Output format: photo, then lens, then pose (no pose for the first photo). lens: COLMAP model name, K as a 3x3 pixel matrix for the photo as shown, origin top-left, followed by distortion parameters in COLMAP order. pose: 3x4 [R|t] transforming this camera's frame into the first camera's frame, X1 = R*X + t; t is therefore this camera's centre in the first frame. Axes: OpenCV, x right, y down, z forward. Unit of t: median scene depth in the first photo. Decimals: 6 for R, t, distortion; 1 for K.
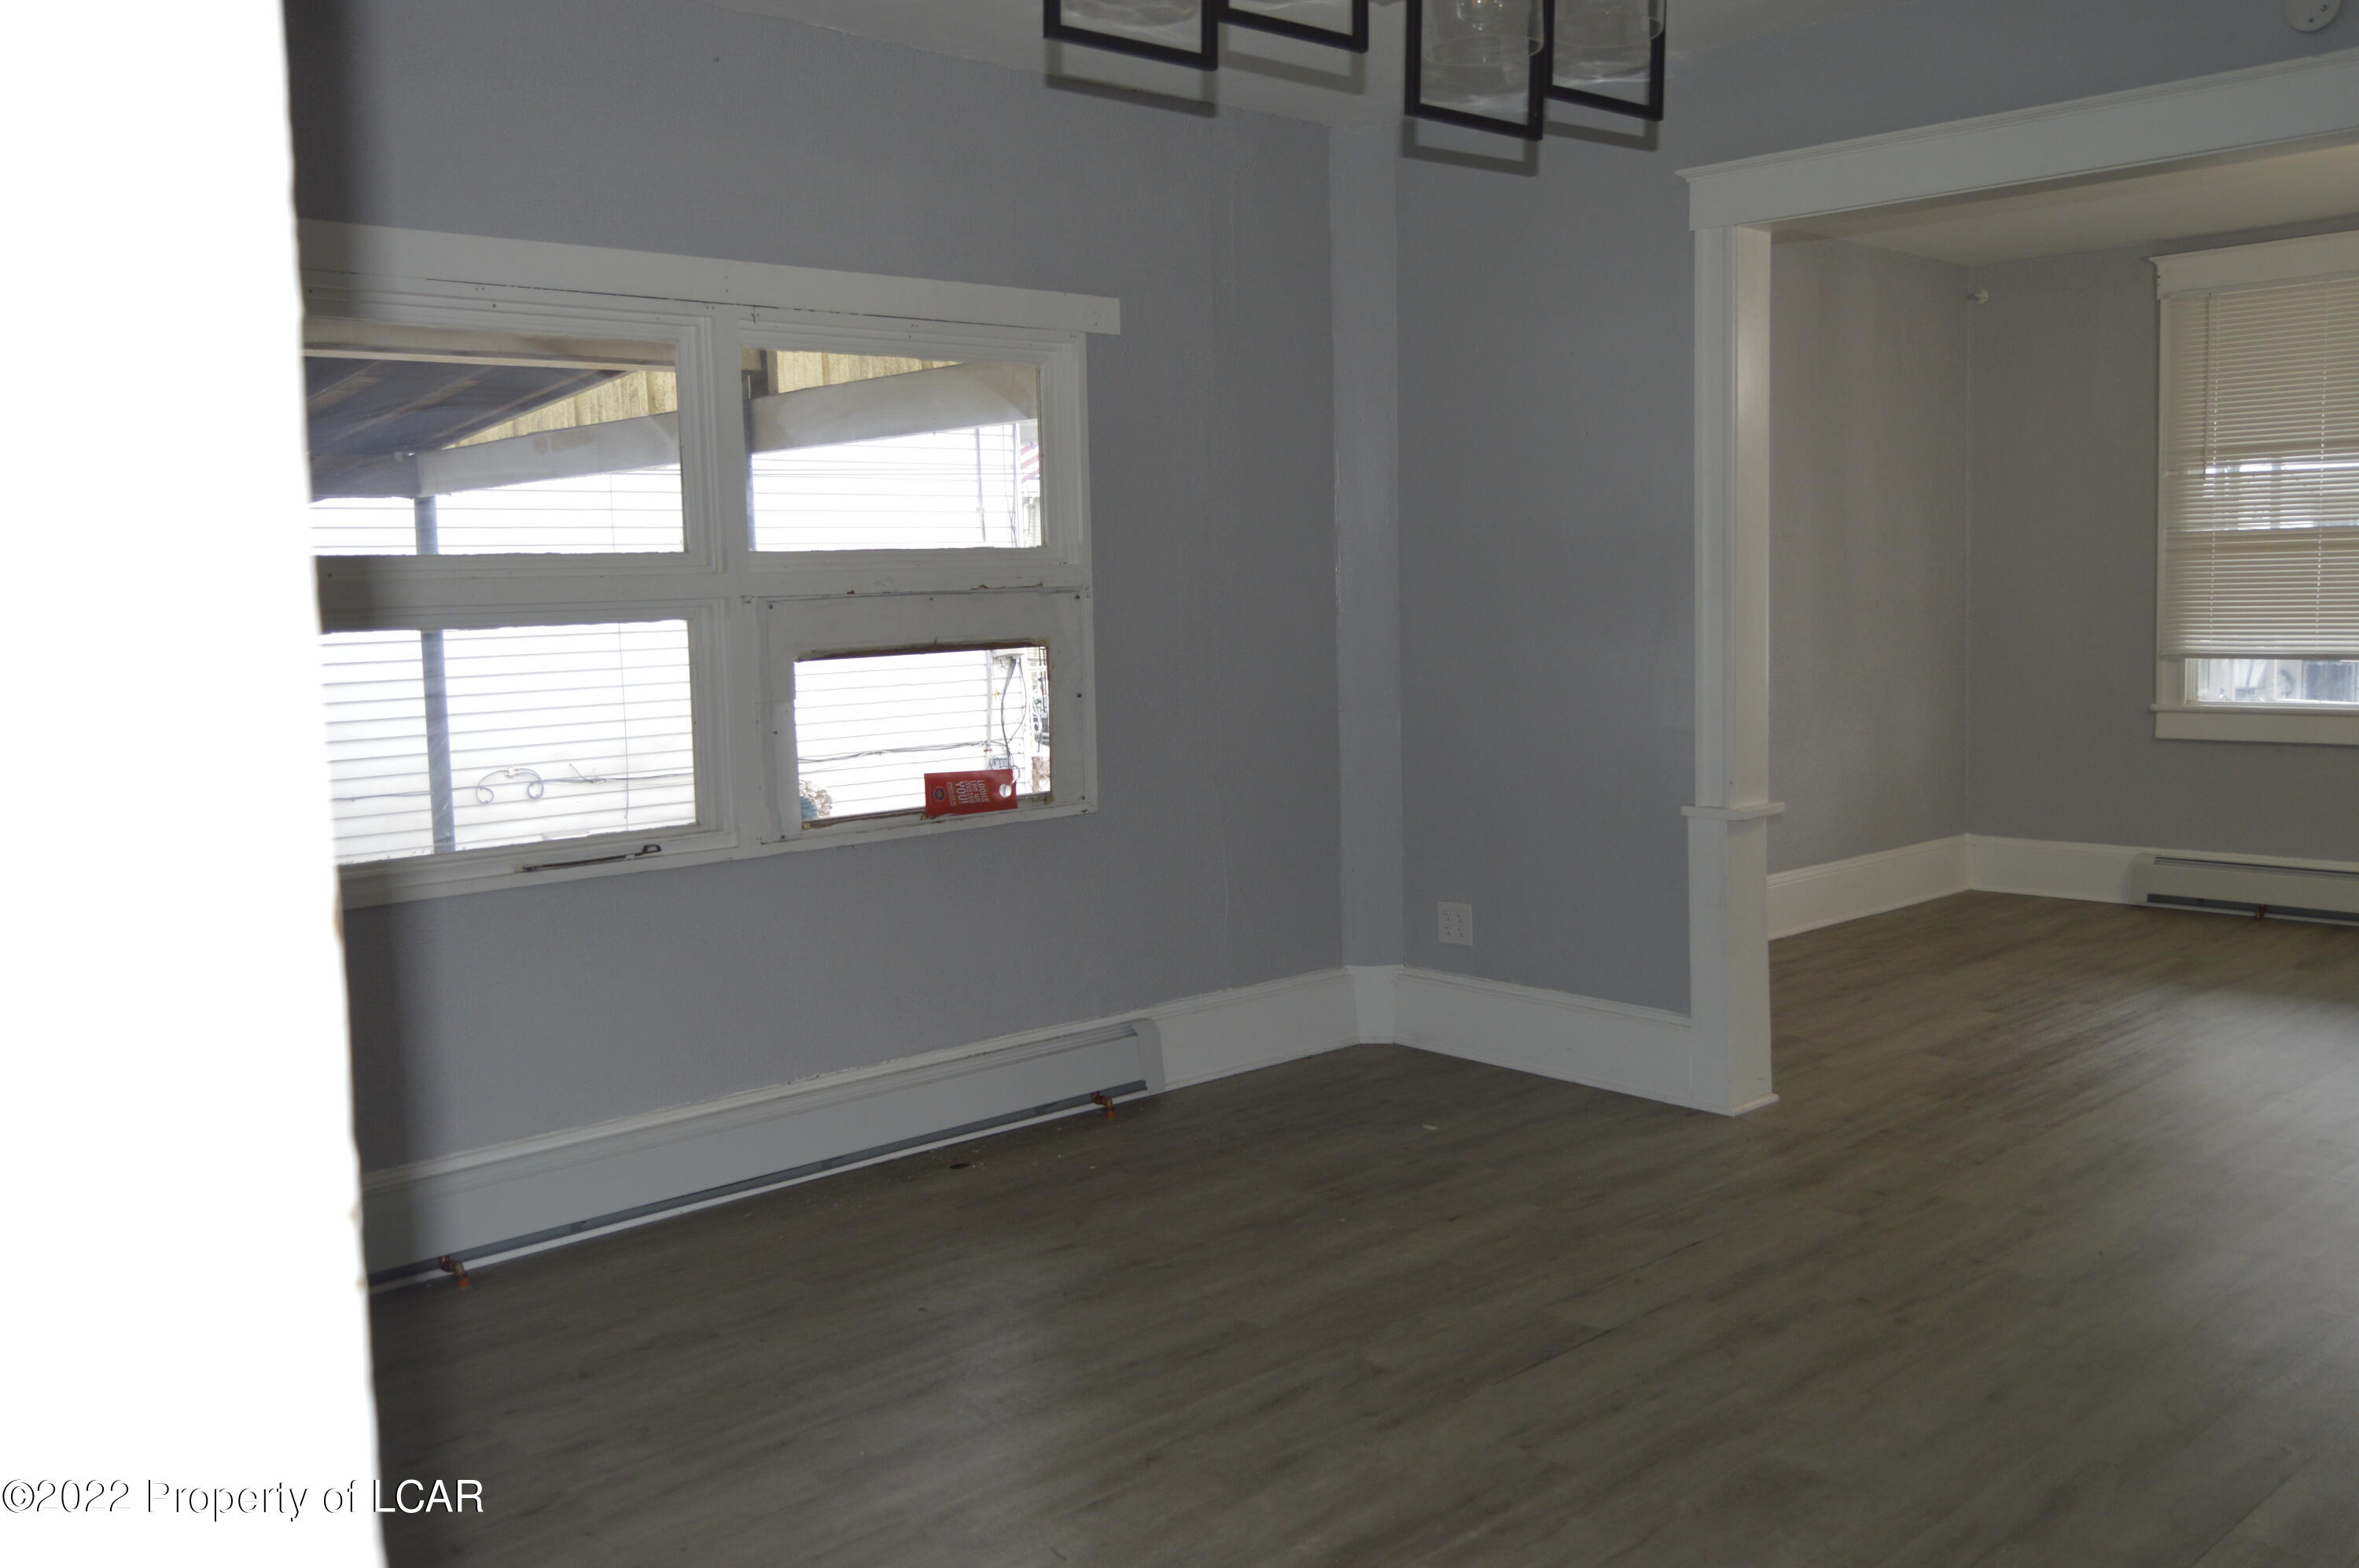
lens RADIAL K [[1965.1, 0, 1192.4], [0, 1965.1, 774.2], [0, 0, 1]] dist [-0.031780, 0.009506]
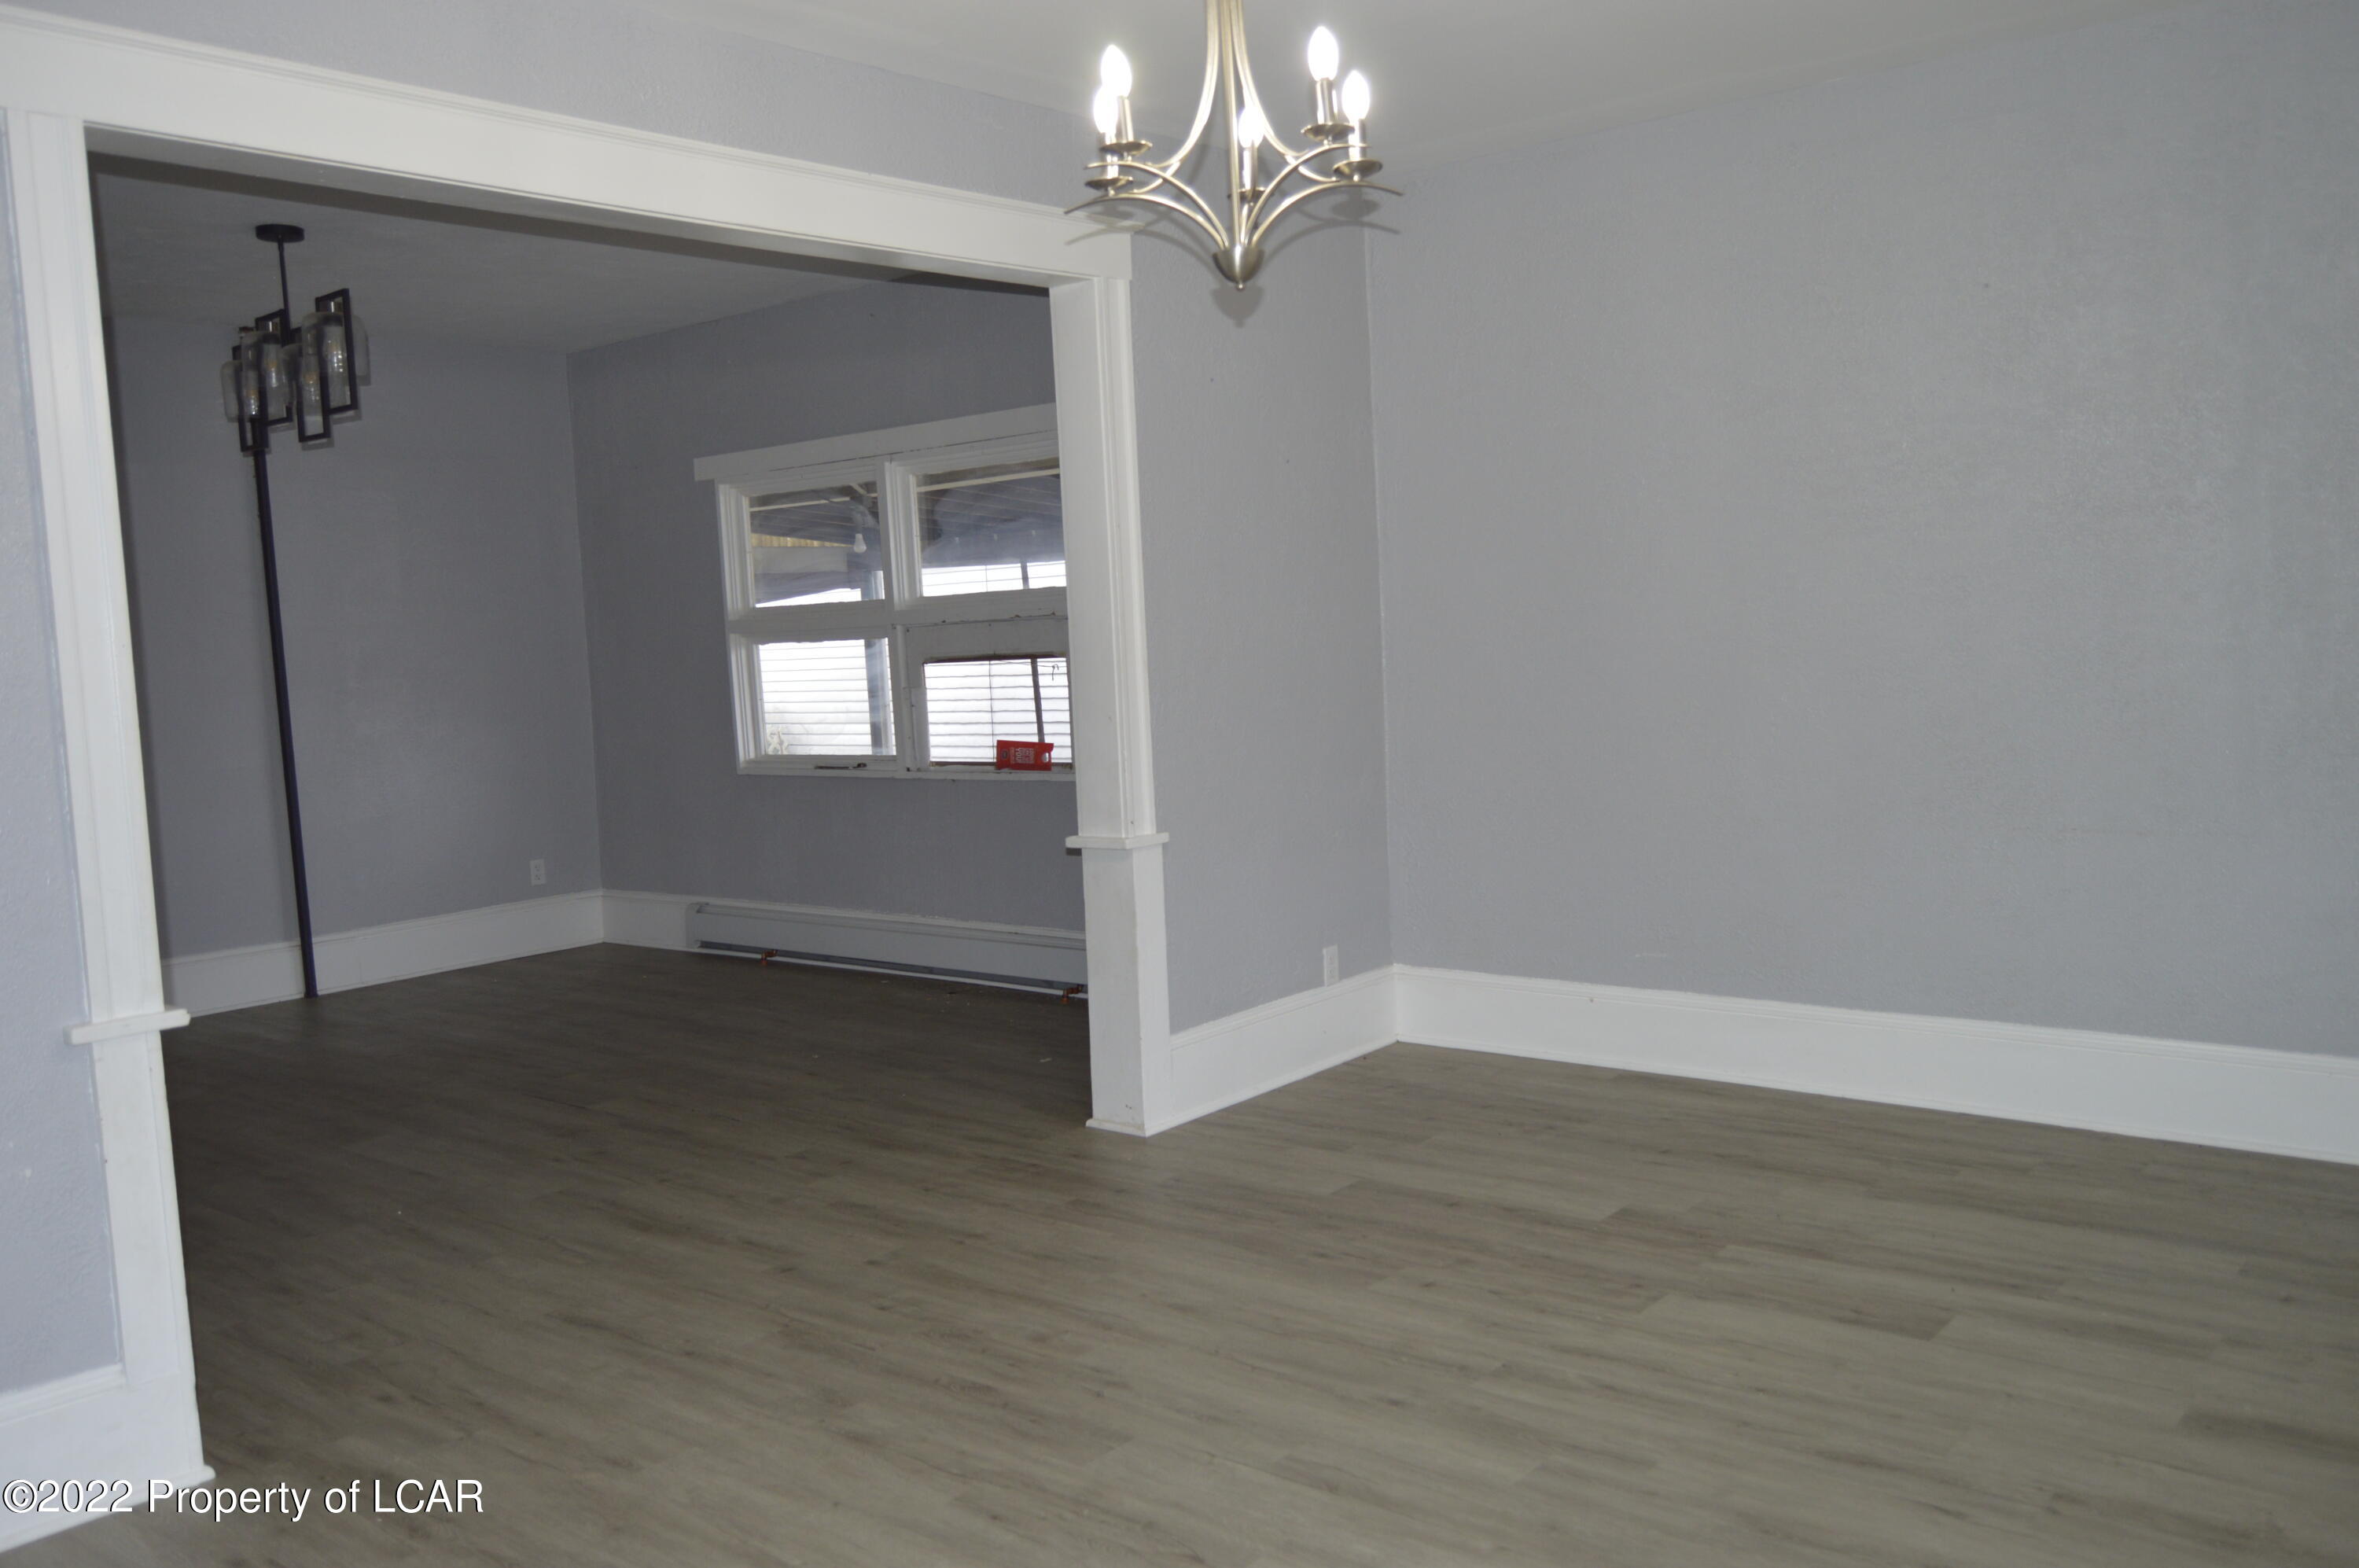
lens RADIAL K [[1920.4, 0, 1185.7], [0, 1920.4, 789.2], [0, 0, 1]] dist [-0.010337, 0.007349]
pose [[0.131757, 0.106196, -0.985577, 1.352380], [-0.051069, 0.993652, 0.100238, -0.118846], [0.989966, 0.037125, 0.136344, 0.948423]]
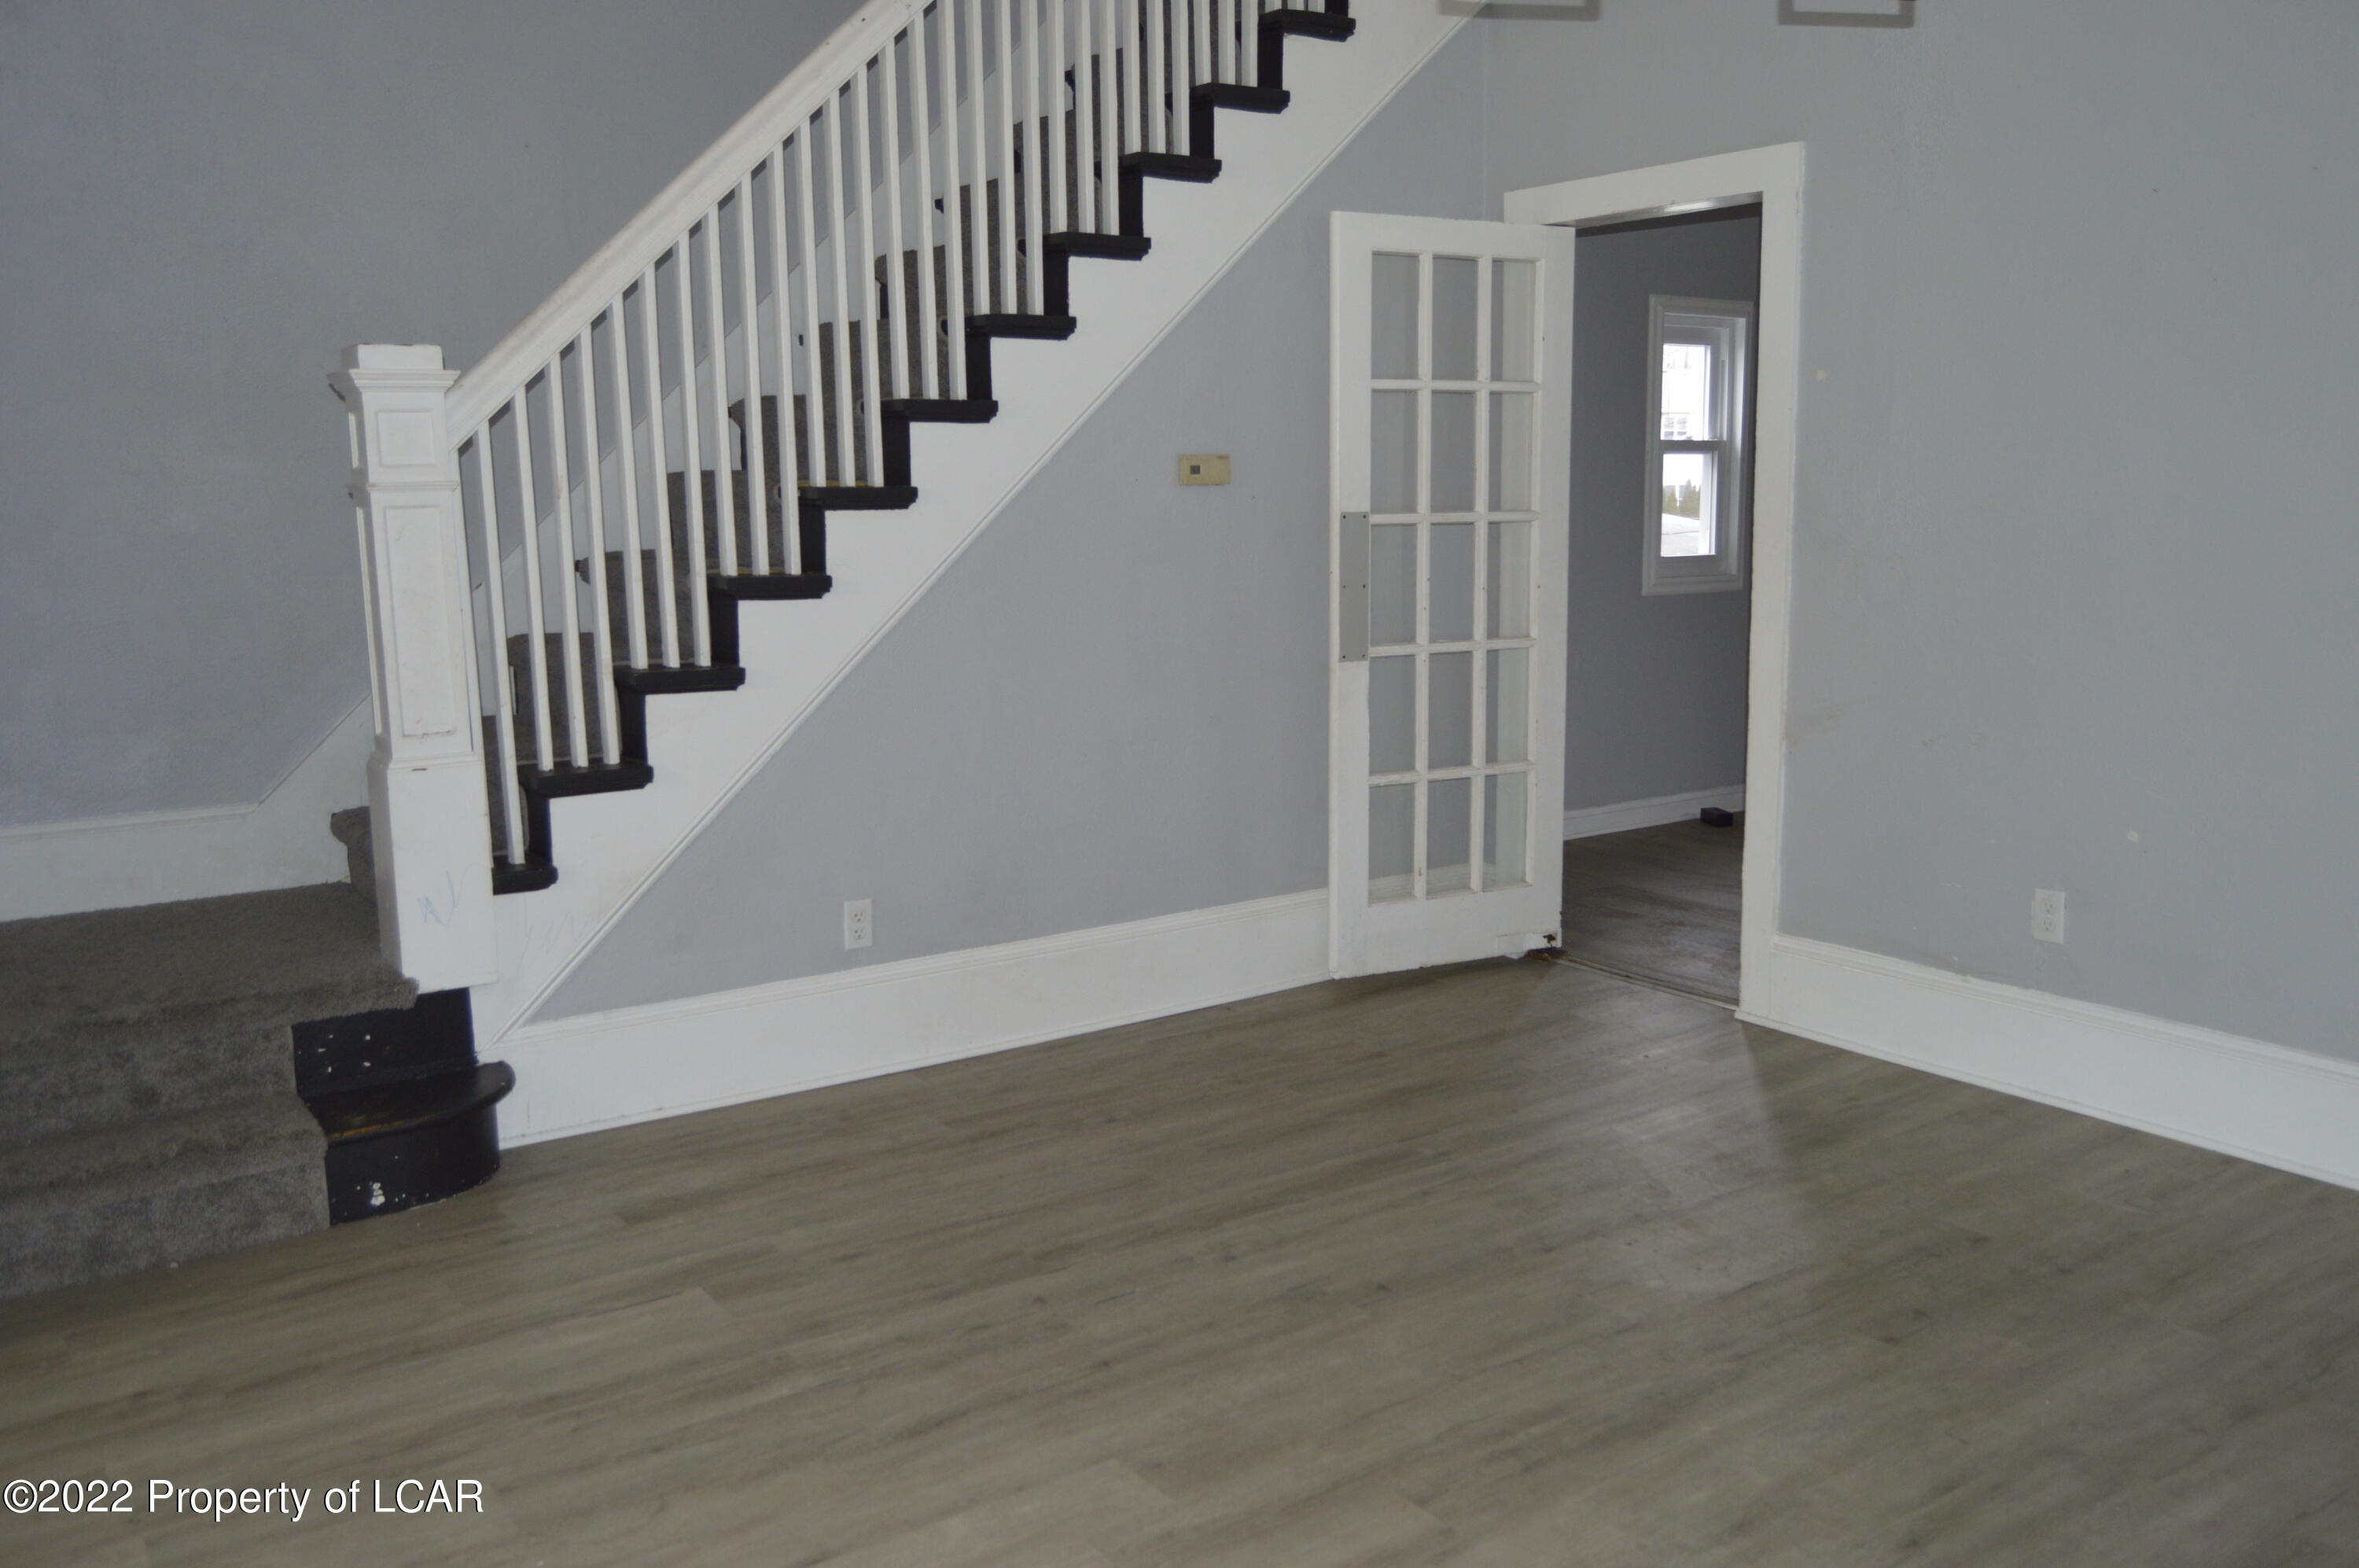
lens RADIAL K [[1947.9, 0, 1181.2], [0, 1947.9, 774.6], [0, 0, 1]] dist [-0.021539, 0.002371]
pose [[-0.989882, 0.019328, 0.140570, 0.104183], [0.053198, 0.968970, 0.241385, -0.110720], [-0.131543, 0.246420, -0.960195, 1.122289]]
